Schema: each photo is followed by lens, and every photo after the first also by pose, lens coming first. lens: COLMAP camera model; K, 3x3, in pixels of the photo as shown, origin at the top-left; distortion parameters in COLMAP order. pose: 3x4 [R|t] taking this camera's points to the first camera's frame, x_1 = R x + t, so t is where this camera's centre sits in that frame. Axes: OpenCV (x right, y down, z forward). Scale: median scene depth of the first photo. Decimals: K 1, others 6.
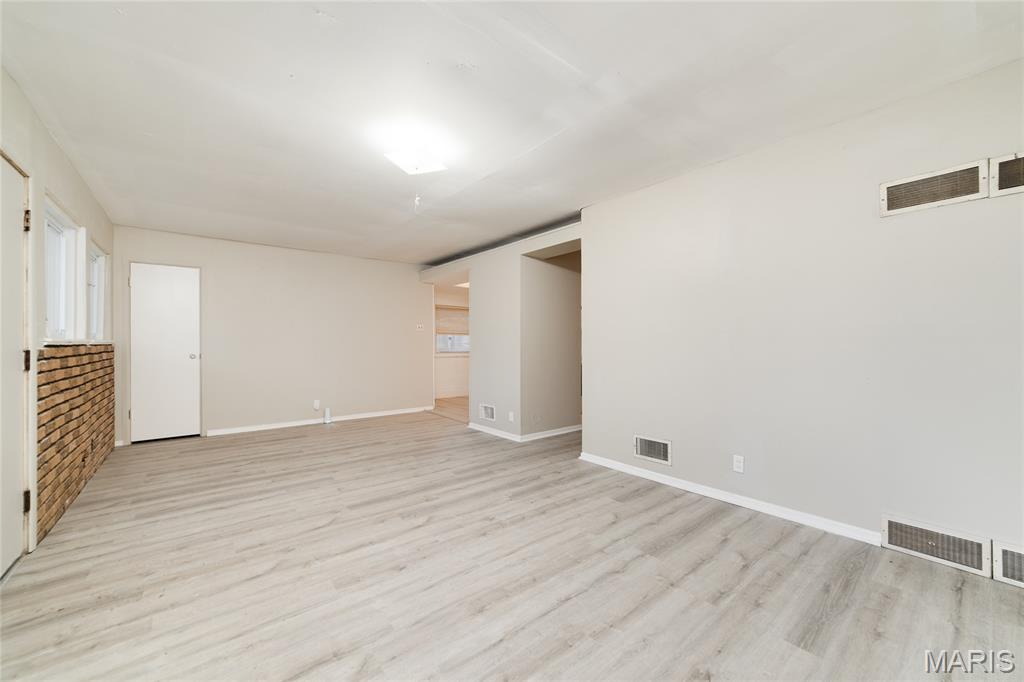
lens RADIAL K [[399.9, 0, 508.2], [0, 399.9, 342.7], [0, 0, 1]] dist [-0.002263, -0.000124]
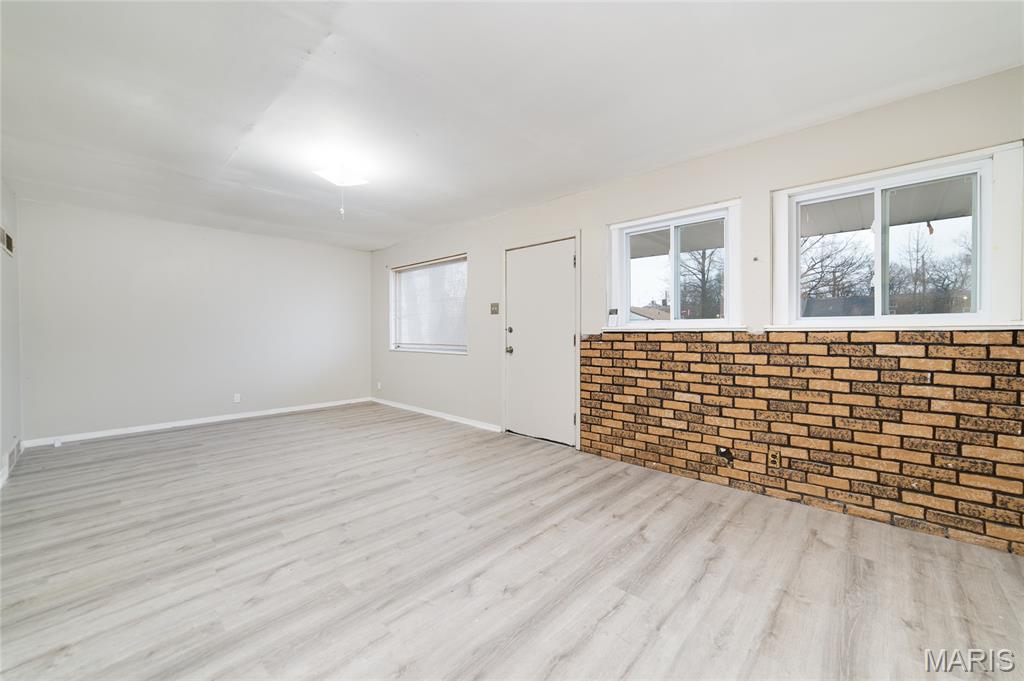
lens RADIAL K [[399.9, 0, 520.5], [0, 399.9, 336.7], [0, 0, 1]] dist [-0.002263, -0.000124]
pose [[-0.986347, 0.009432, -0.164412, -0.502739], [0.008584, 0.999946, 0.005869, 0.007287], [0.164458, 0.004378, -0.986374, 2.058171]]
